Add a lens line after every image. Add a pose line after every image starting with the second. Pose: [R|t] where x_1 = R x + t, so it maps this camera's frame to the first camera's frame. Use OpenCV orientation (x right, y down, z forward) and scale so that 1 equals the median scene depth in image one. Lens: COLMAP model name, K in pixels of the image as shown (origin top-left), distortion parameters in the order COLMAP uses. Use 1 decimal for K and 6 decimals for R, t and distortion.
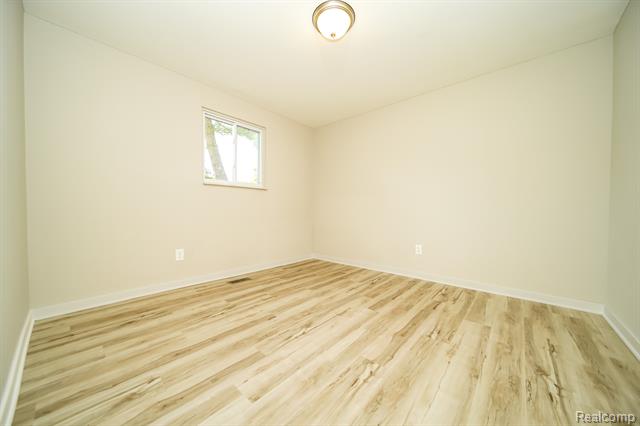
lens RADIAL K [[224.7, 0, 320.4], [0, 224.7, 214.6], [0, 0, 1]] dist [0.000462, -0.000160]
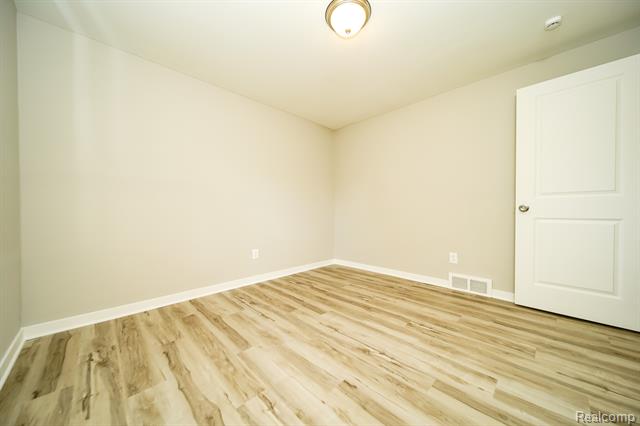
lens RADIAL K [[227.0, 0, 320.0], [0, 227.0, 213.0], [0, 0, 1]] dist [-0.000924, -0.000251]
pose [[0.068826, -0.014354, 0.997525, -0.885670], [0.018276, 0.999747, 0.013125, -0.052902], [-0.997461, 0.017327, 0.069071, 1.042400]]
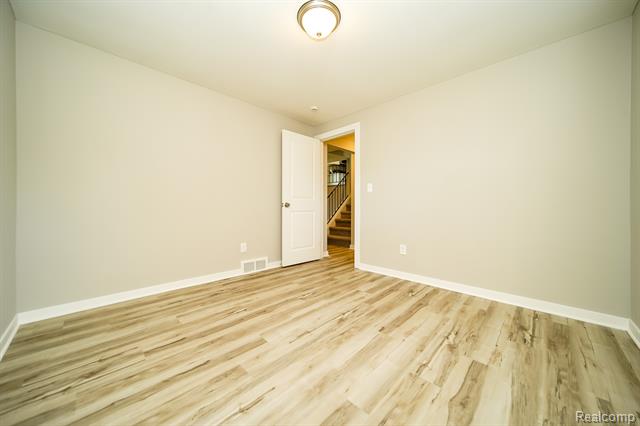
lens RADIAL K [[227.0, 0, 320.0], [0, 227.0, 213.0], [0, 0, 1]] dist [-0.000924, -0.000251]
pose [[-0.998592, -0.010964, 0.051905, -0.003015], [-0.008931, 0.999190, 0.039232, -0.056351], [-0.052293, 0.038714, -0.997881, 1.952319]]
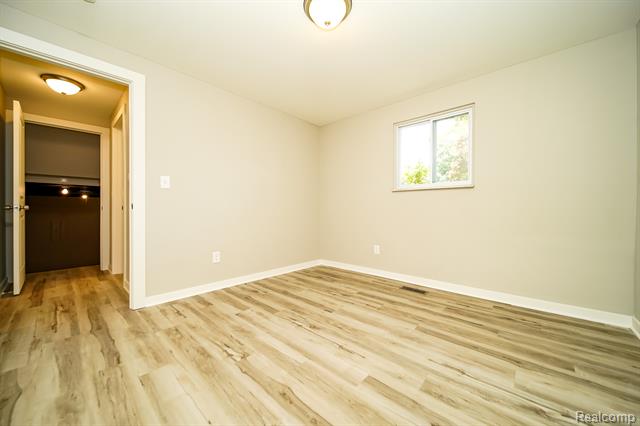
lens RADIAL K [[238.3, 0, 316.6], [0, 238.3, 211.7], [0, 0, 1]] dist [-0.000470, -0.000079]
pose [[-0.023718, -0.002074, -0.999717, 0.961582], [-0.017013, 0.999854, -0.001671, -0.023872], [0.999574, 0.016968, -0.023750, 0.972266]]
